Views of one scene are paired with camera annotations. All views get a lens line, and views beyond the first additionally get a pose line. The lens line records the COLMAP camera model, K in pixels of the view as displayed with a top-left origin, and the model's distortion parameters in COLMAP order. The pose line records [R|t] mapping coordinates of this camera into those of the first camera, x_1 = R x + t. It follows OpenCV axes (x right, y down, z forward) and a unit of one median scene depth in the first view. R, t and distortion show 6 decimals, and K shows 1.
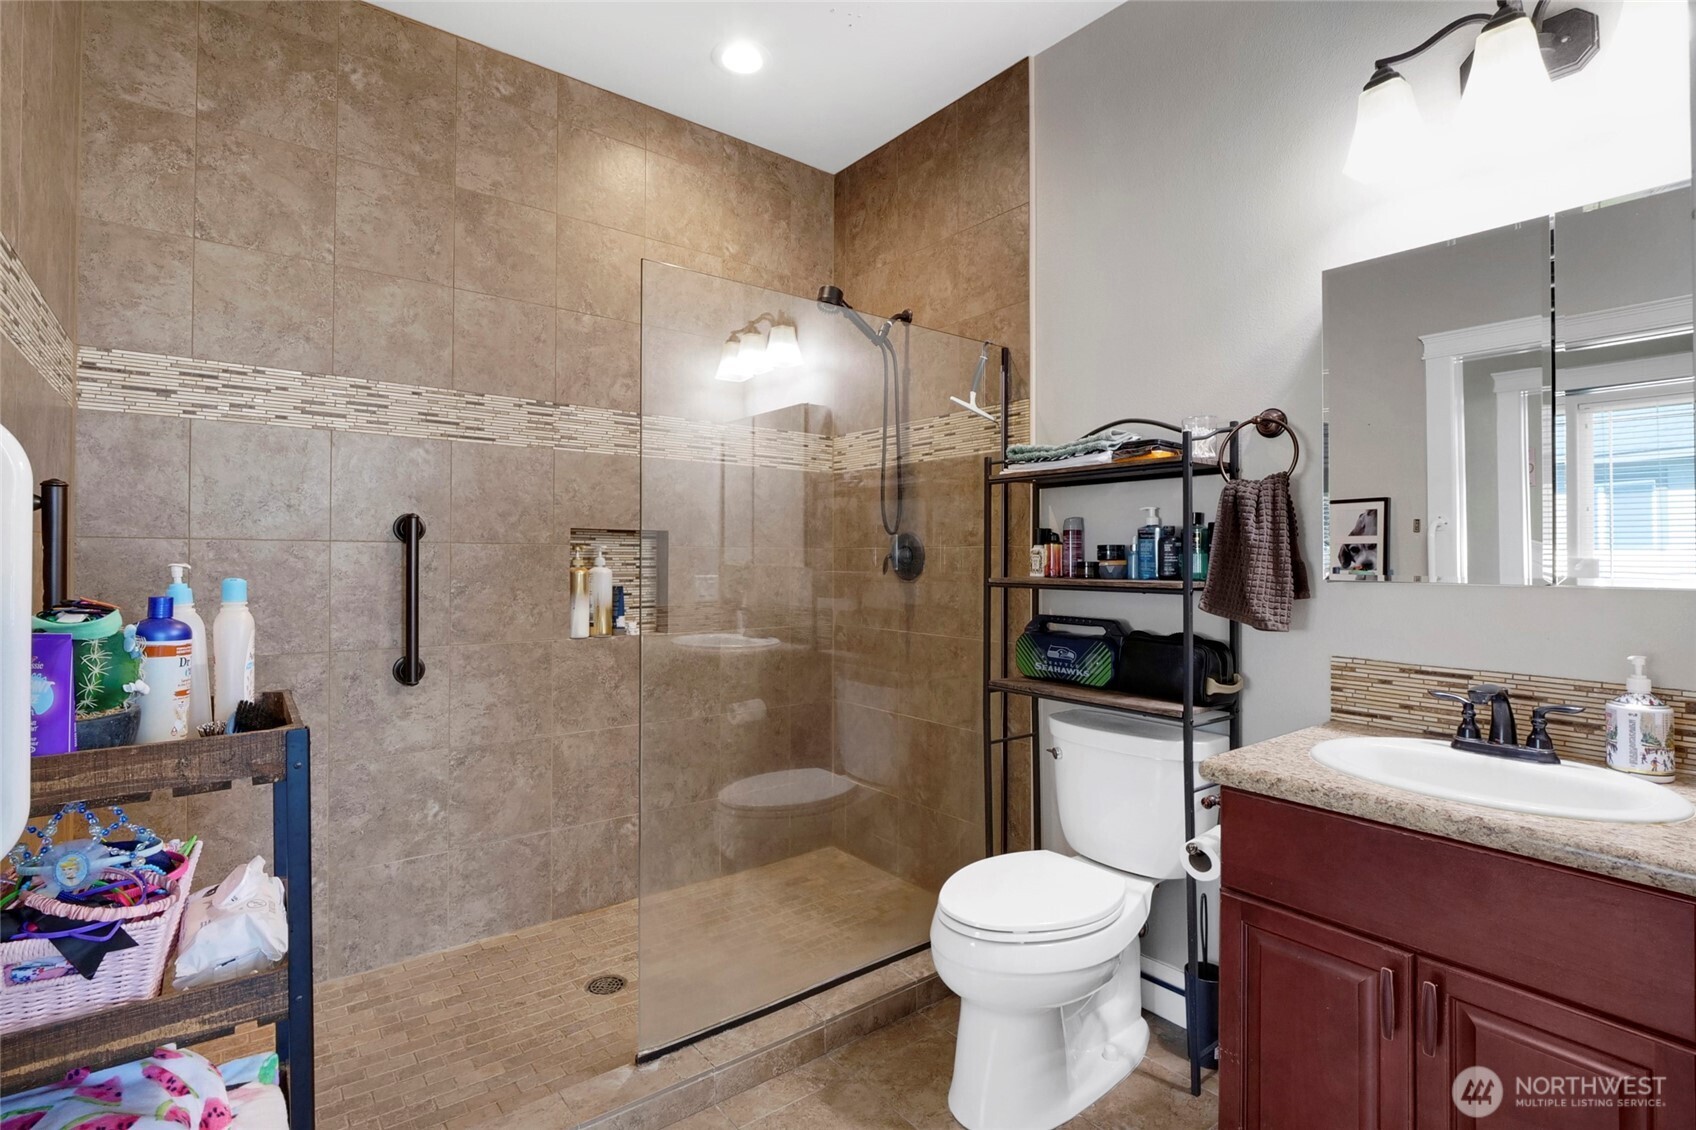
lens RADIAL K [[797.5, 0, 845.4], [0, 797.5, 548.2], [0, 0, 1]] dist [-0.001400, -0.000617]
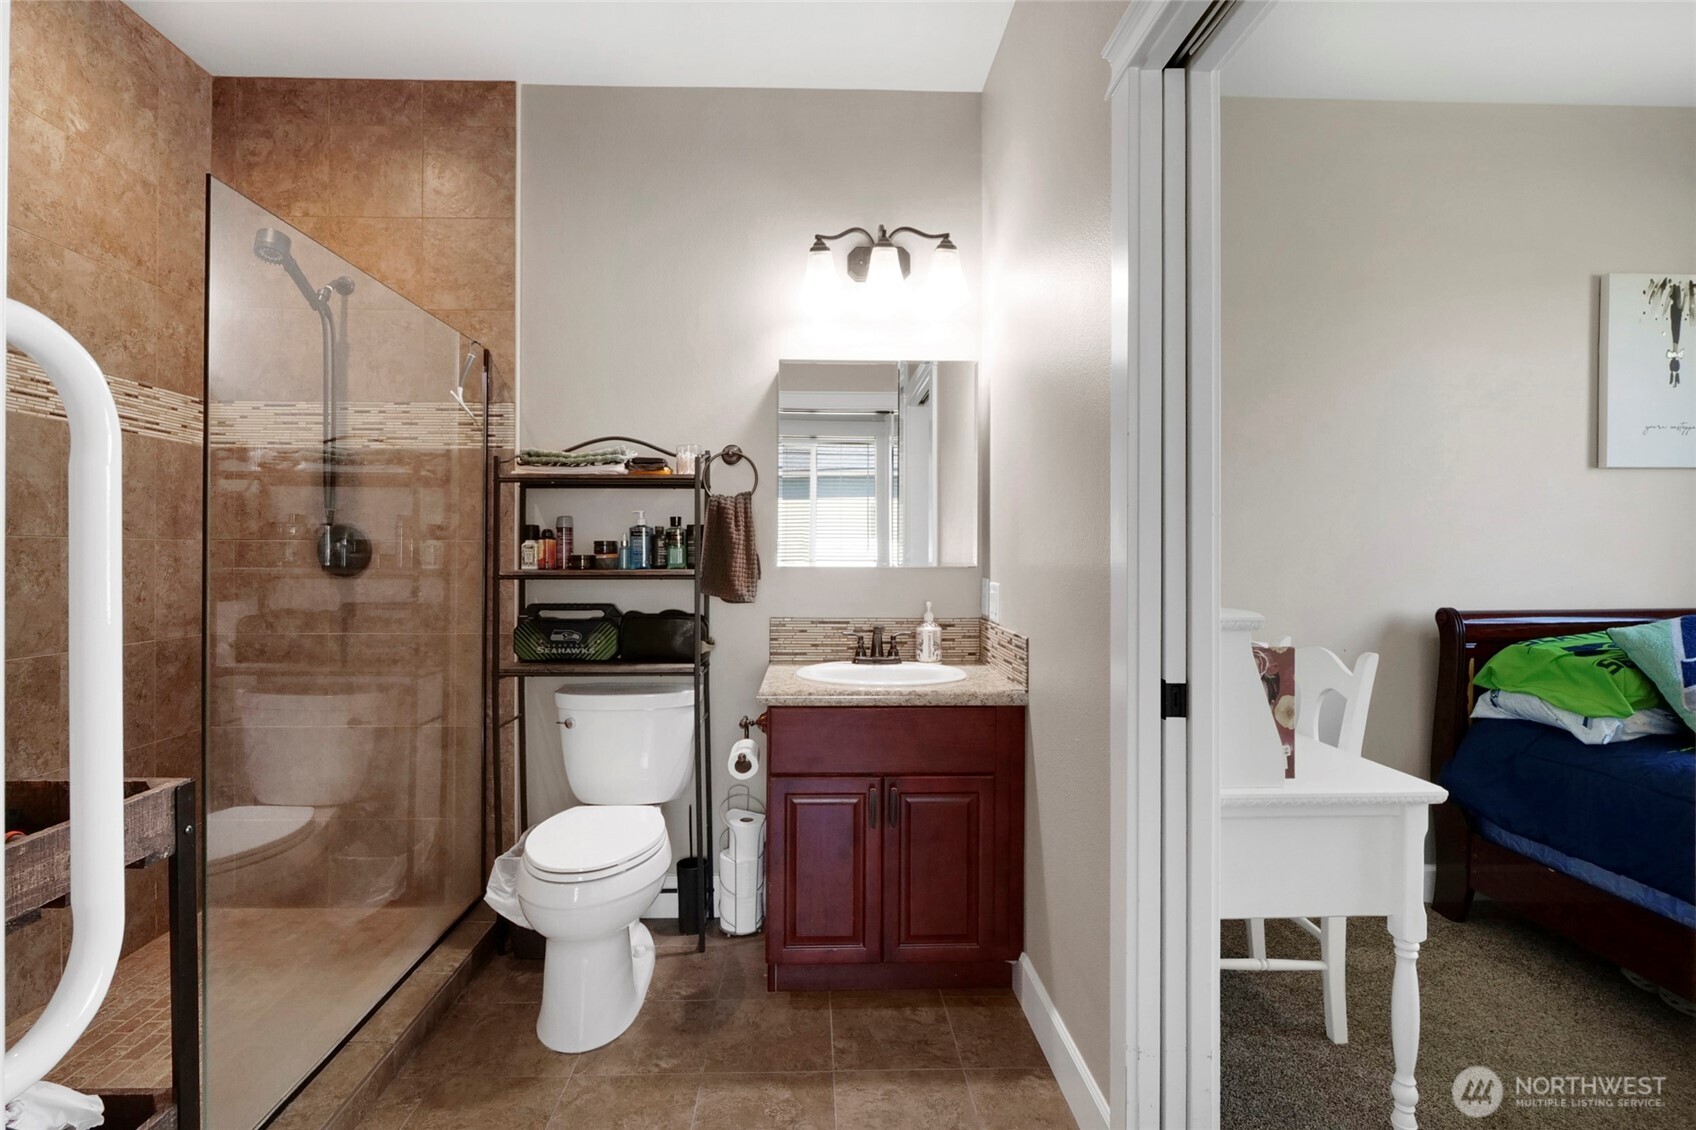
lens RADIAL K [[784.7, 0, 824.3], [0, 784.7, 551.2], [0, 0, 1]] dist [-0.001379, -0.000253]
pose [[0.596644, 0.000404, 0.802506, -0.364660], [-0.008826, 0.999943, 0.006058, 0.001199], [-0.802457, -0.010698, 0.596614, 0.036029]]
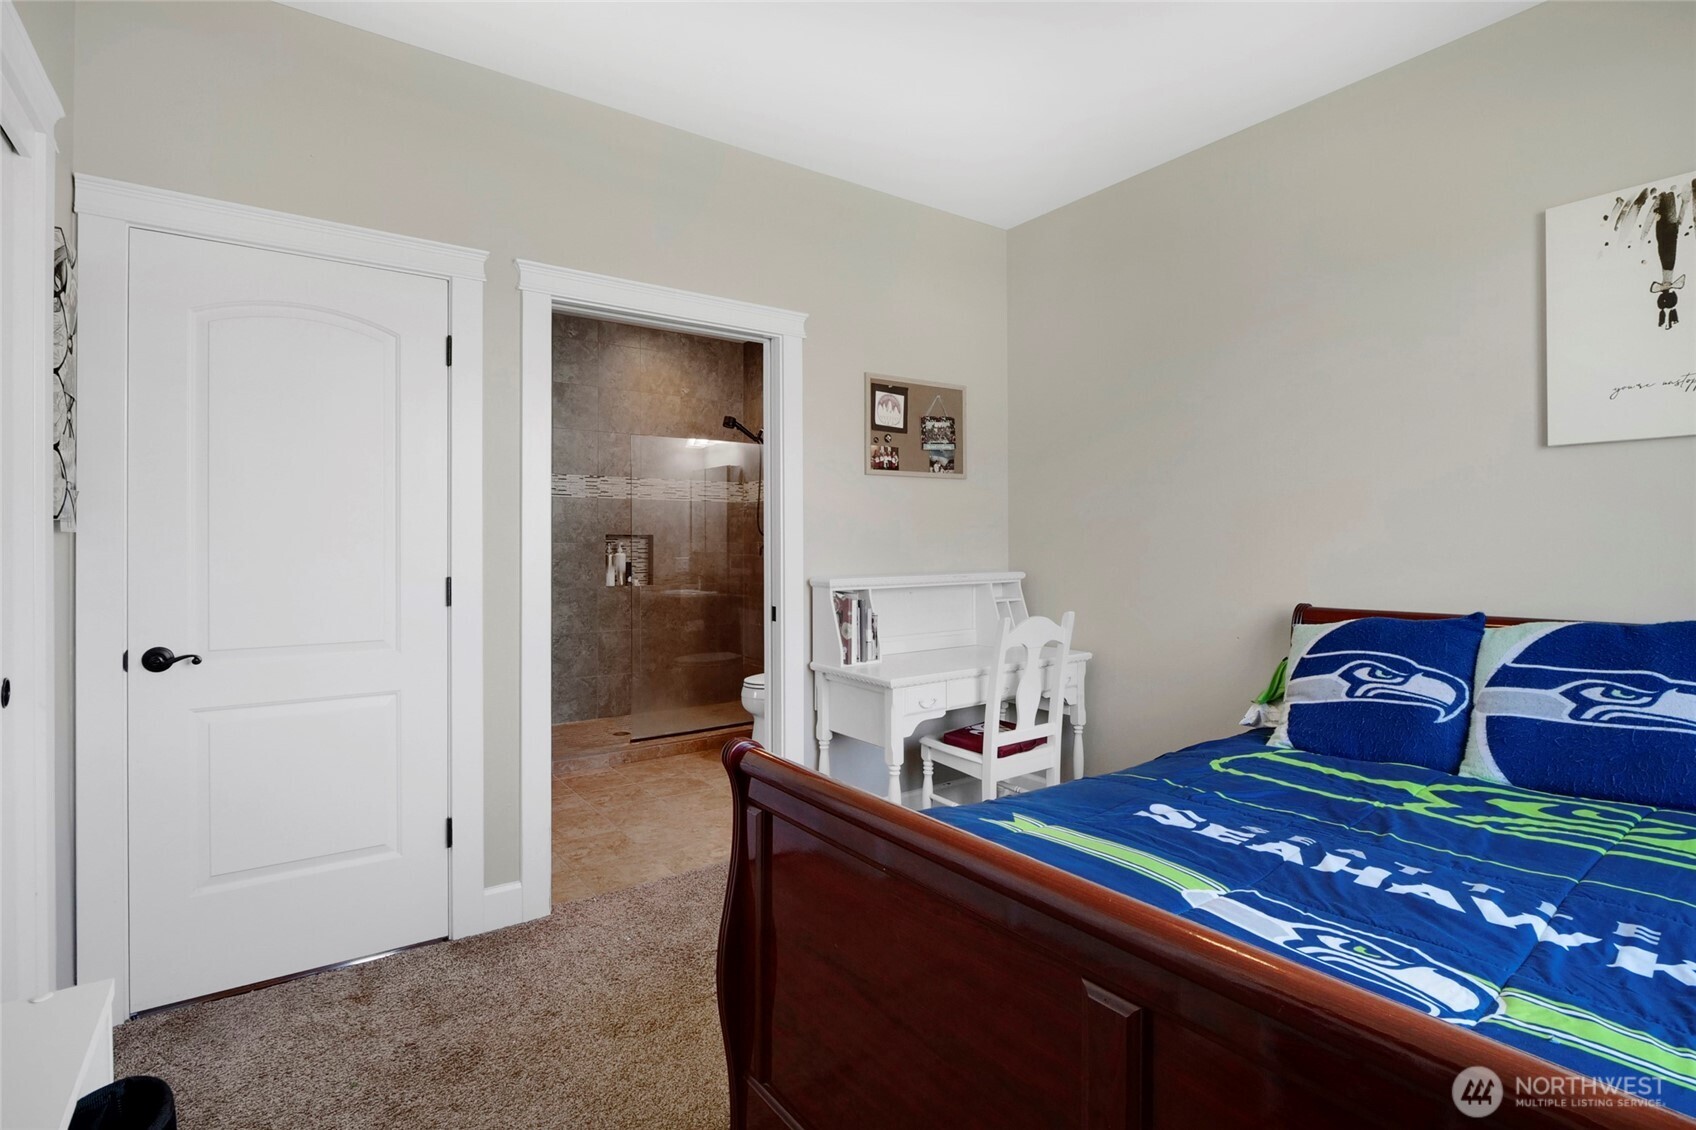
lens RADIAL K [[797.5, 0, 845.4], [0, 797.5, 548.2], [0, 0, 1]] dist [-0.001400, -0.000617]
pose [[0.998990, -0.002010, -0.044877, 0.400700], [0.002674, 0.999888, 0.014748, -0.018600], [0.044842, -0.014853, 0.998884, -1.126428]]
